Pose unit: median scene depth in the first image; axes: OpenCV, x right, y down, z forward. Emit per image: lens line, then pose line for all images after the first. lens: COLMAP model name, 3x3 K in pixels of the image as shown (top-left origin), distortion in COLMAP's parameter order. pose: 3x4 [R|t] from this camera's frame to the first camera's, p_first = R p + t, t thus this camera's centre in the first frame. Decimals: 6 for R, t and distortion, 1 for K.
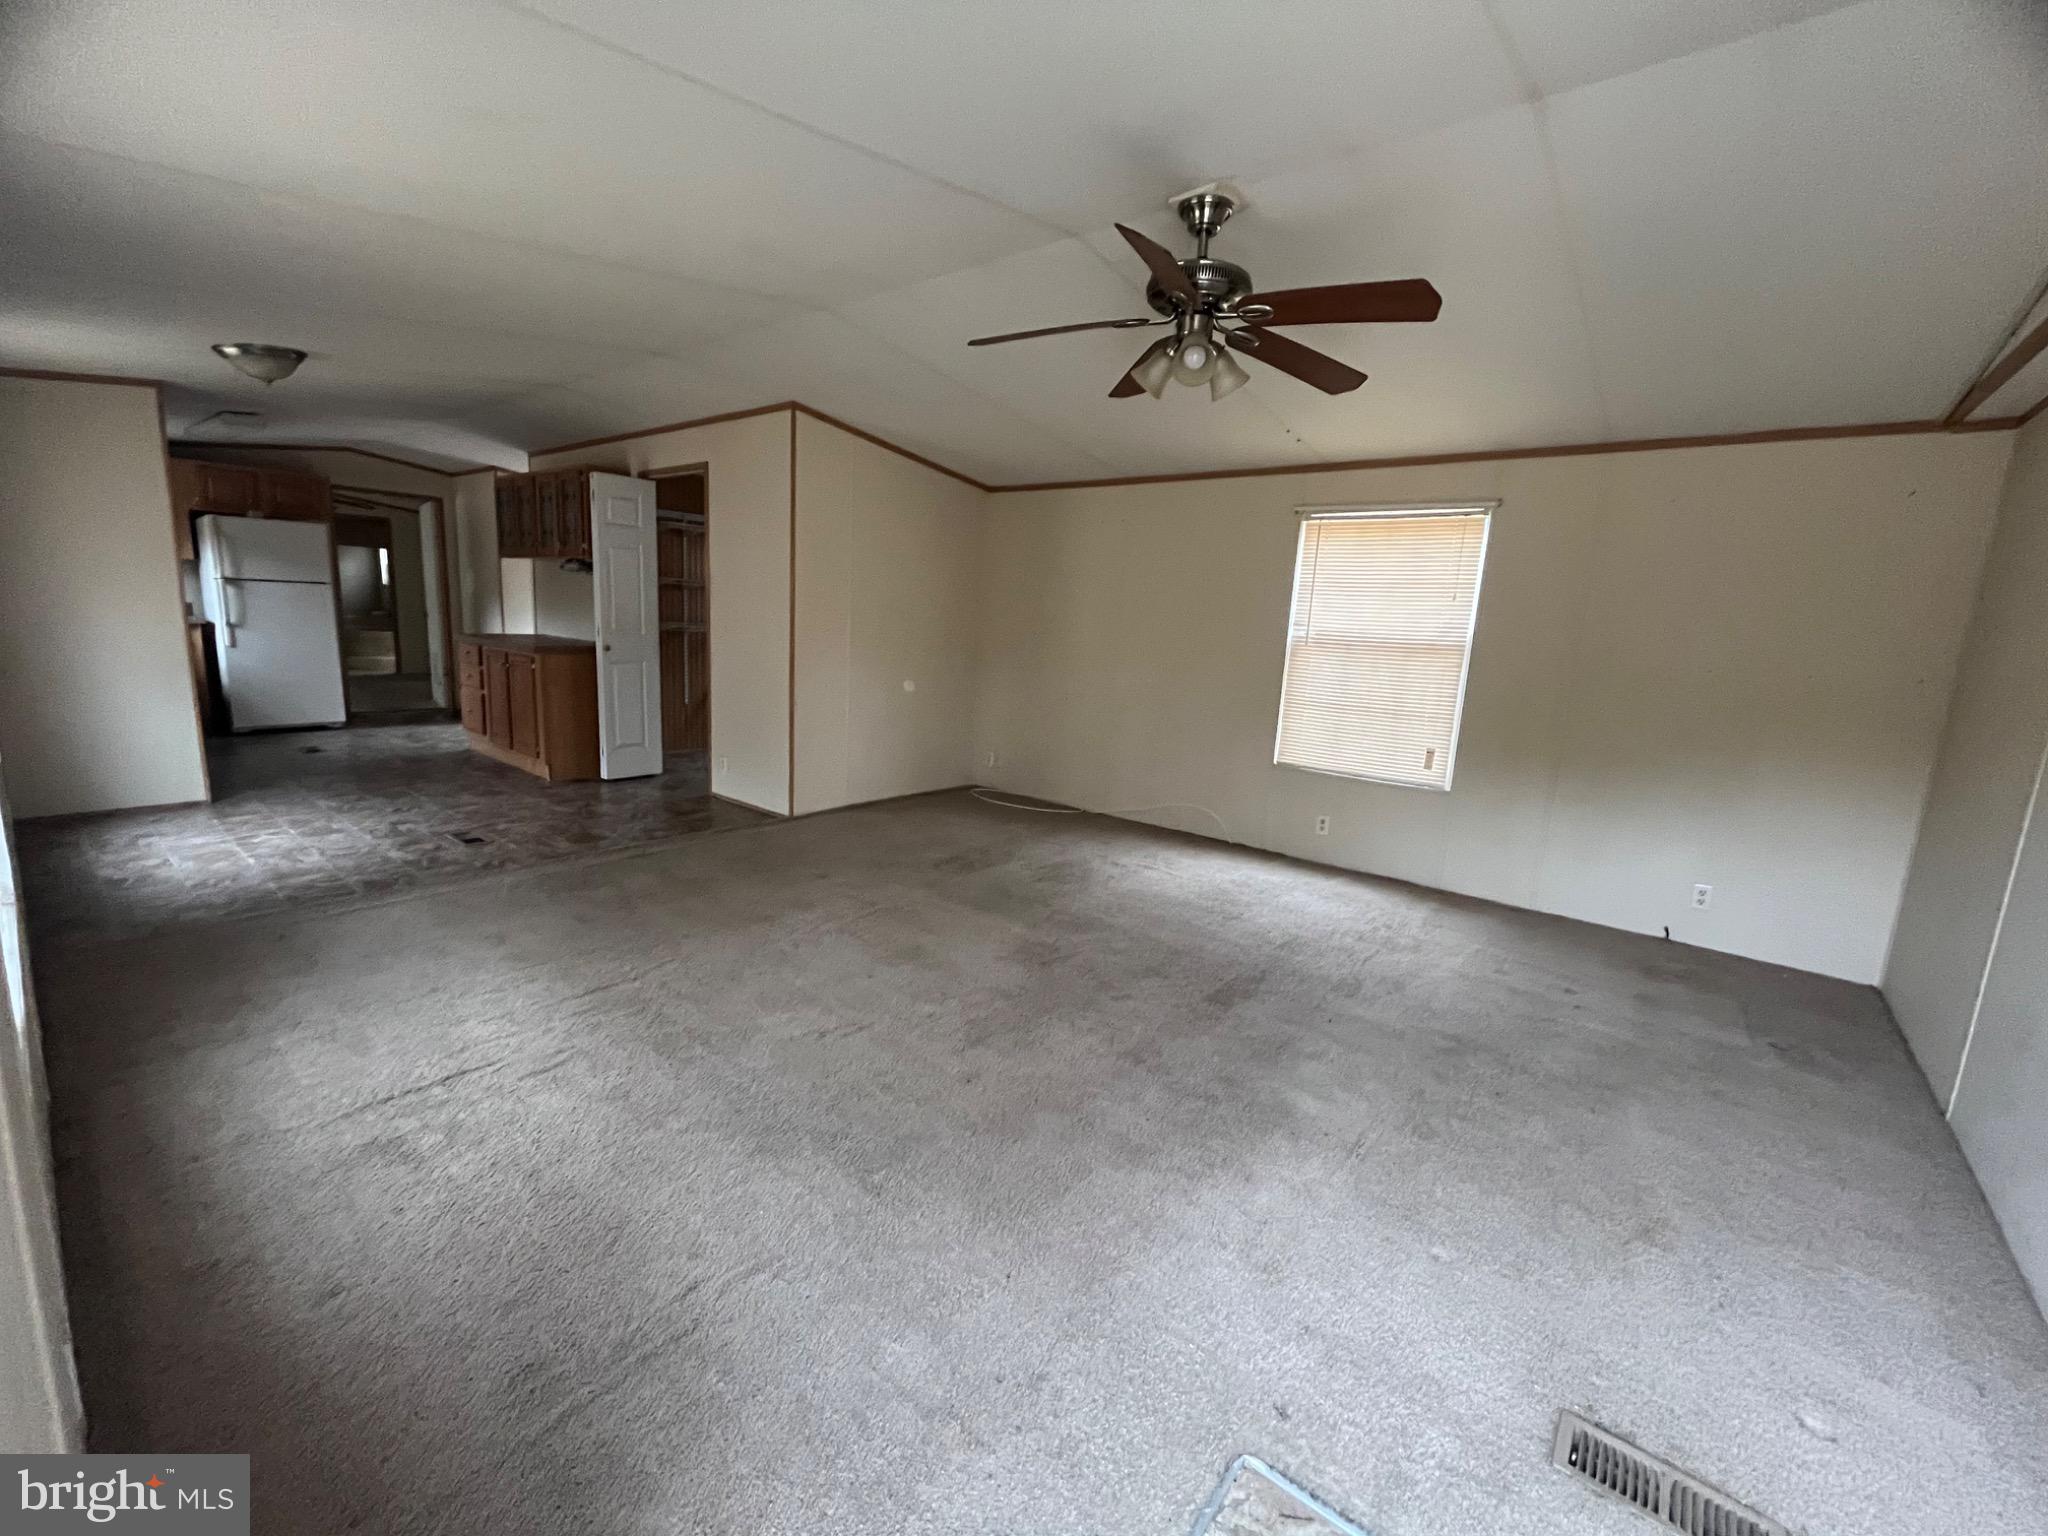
lens RADIAL K [[839.6, 0, 1019.0], [0, 839.6, 766.5], [0, 0, 1]] dist [0.000807, -0.000506]
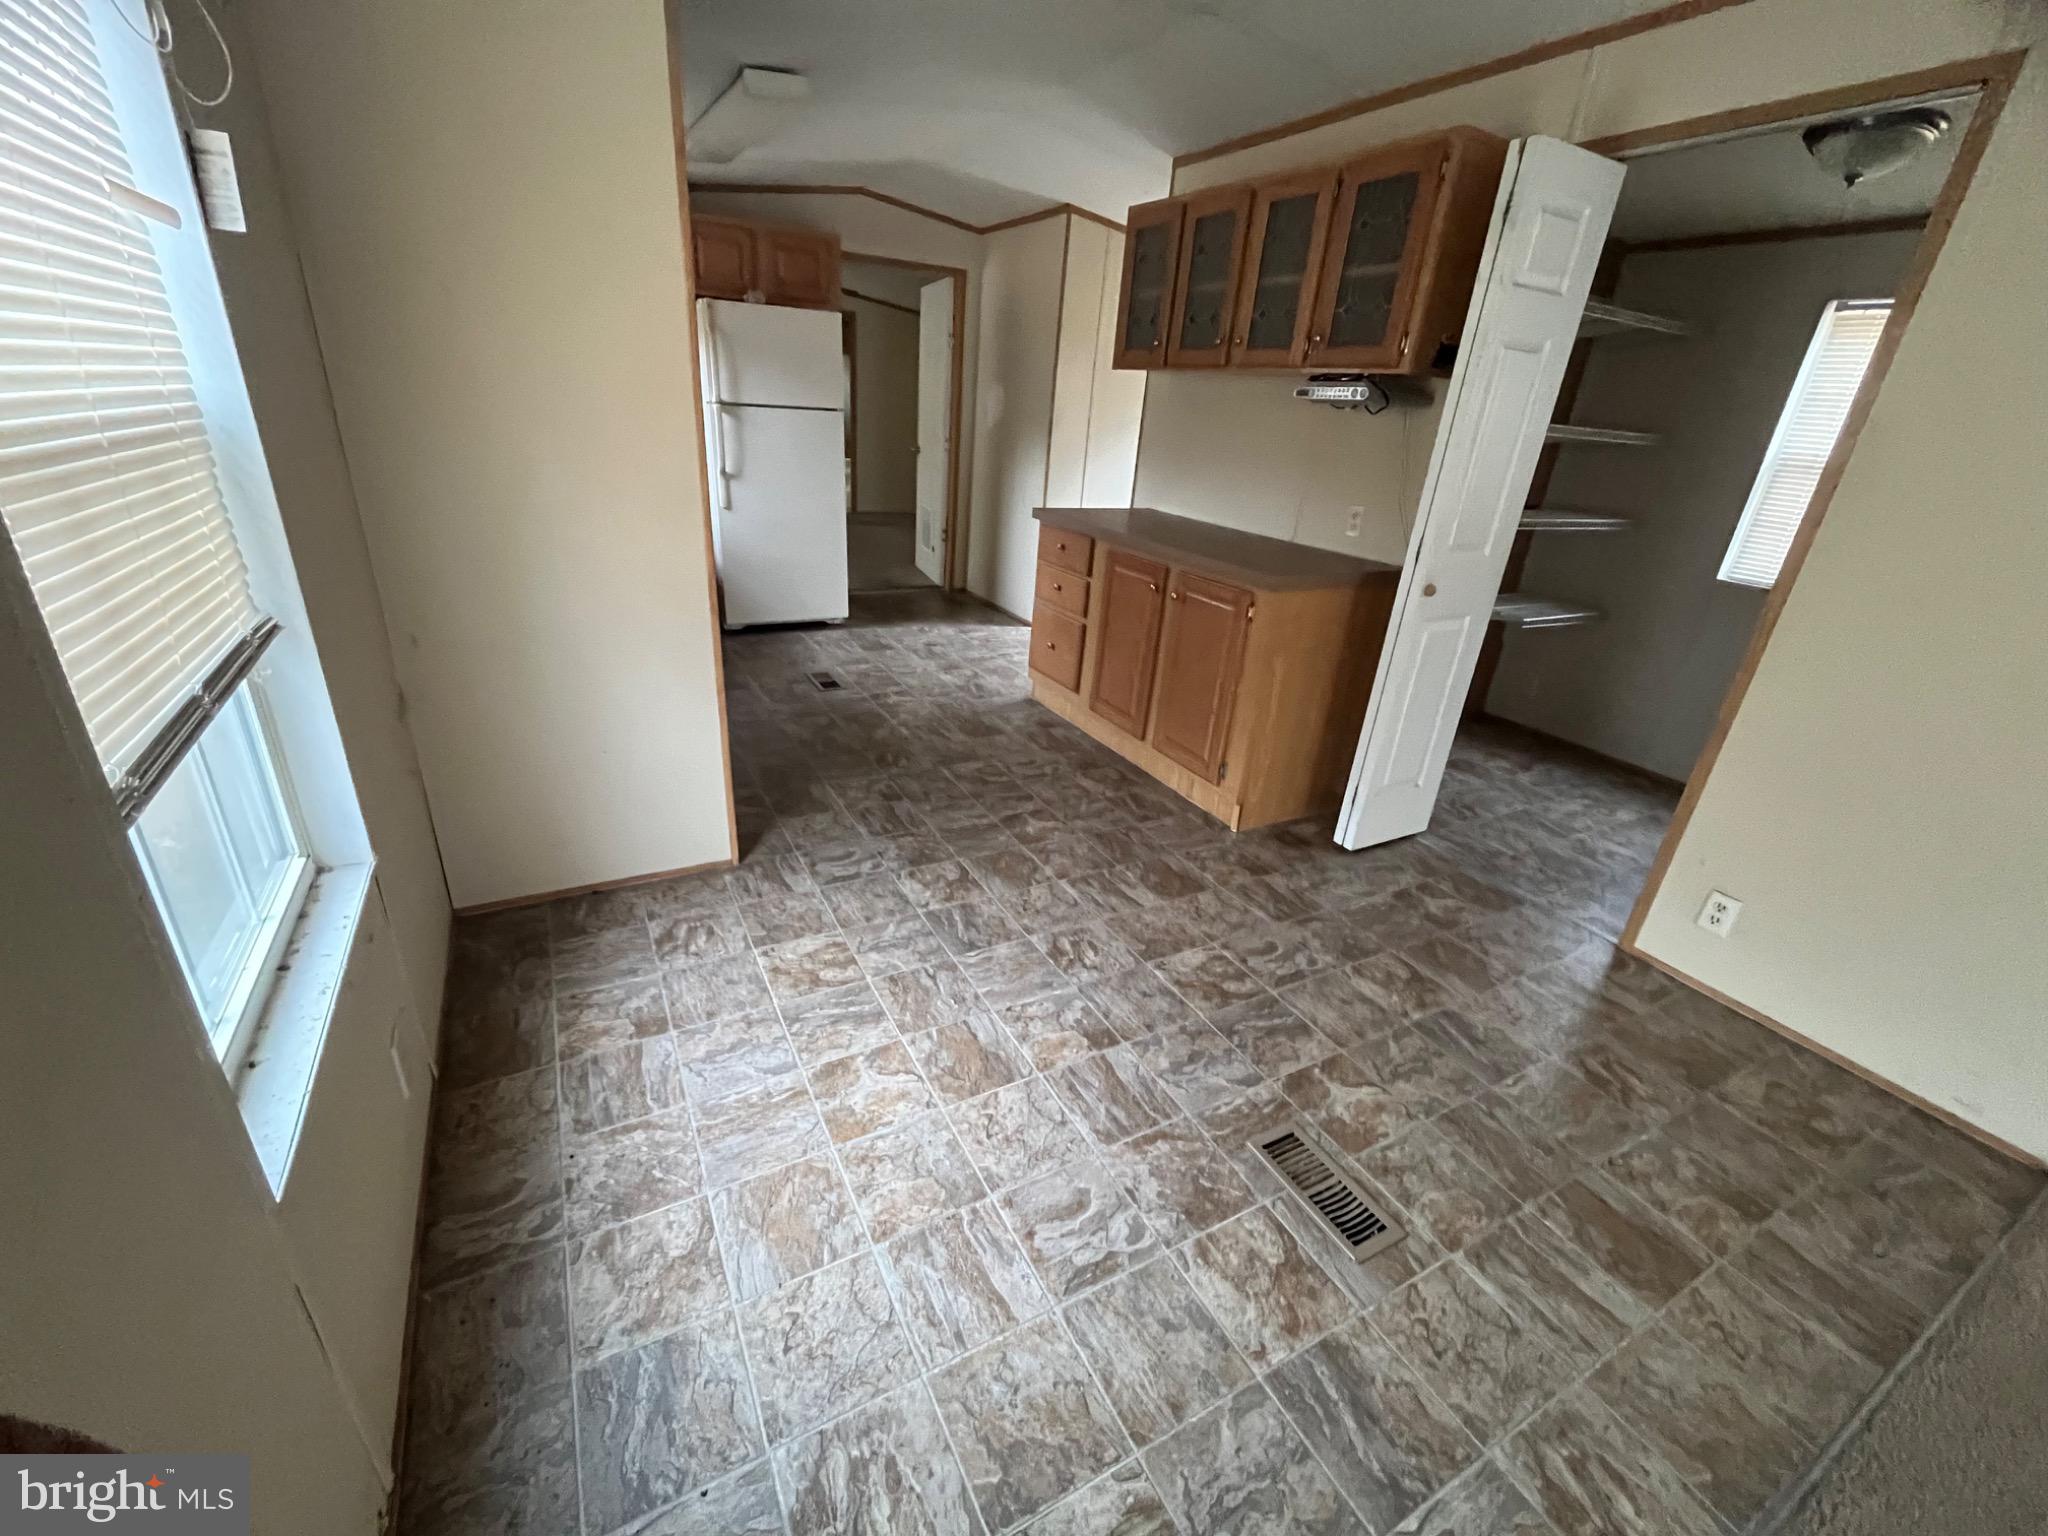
lens RADIAL K [[839.6, 0, 1019.0], [0, 839.6, 766.5], [0, 0, 1]] dist [0.000807, -0.000506]
pose [[0.927871, 0.160335, -0.336673, -0.443919], [-0.088421, 0.971695, 0.219068, -0.107805], [0.362267, -0.173497, 0.915784, 0.415510]]
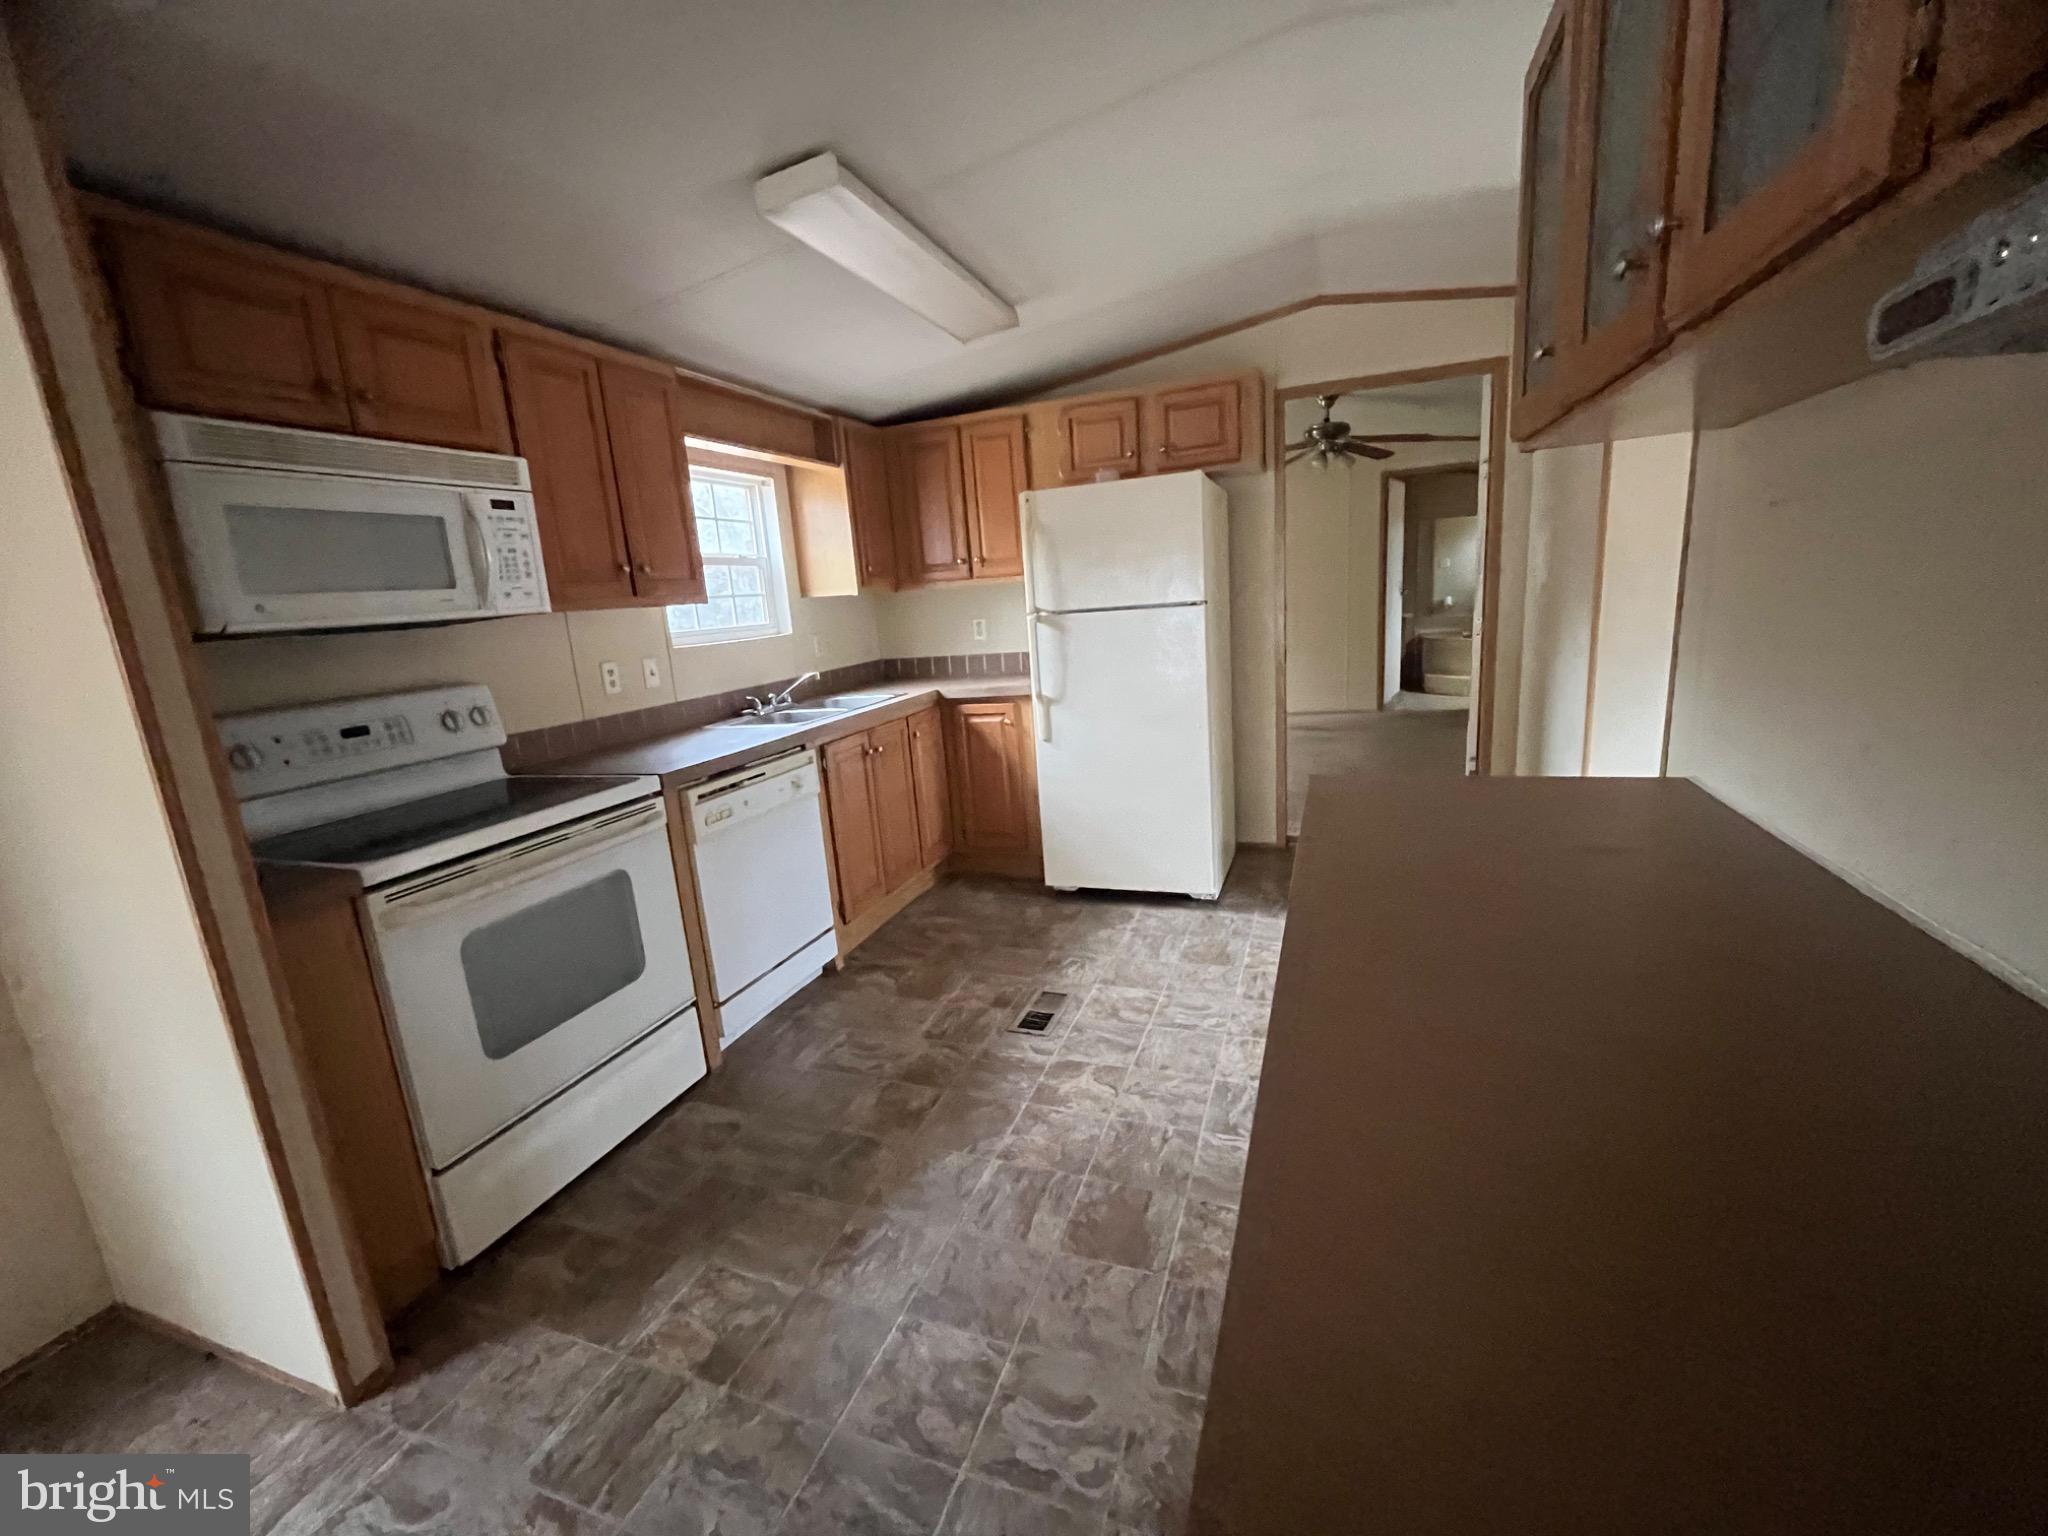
lens RADIAL K [[839.6, 0, 1019.0], [0, 839.6, 766.5], [0, 0, 1]] dist [0.000807, -0.000506]
pose [[0.322309, 0.122673, -0.938652, -0.437506], [-0.083580, 0.991383, 0.100865, -0.175894], [0.942937, 0.045943, 0.329785, 0.794751]]
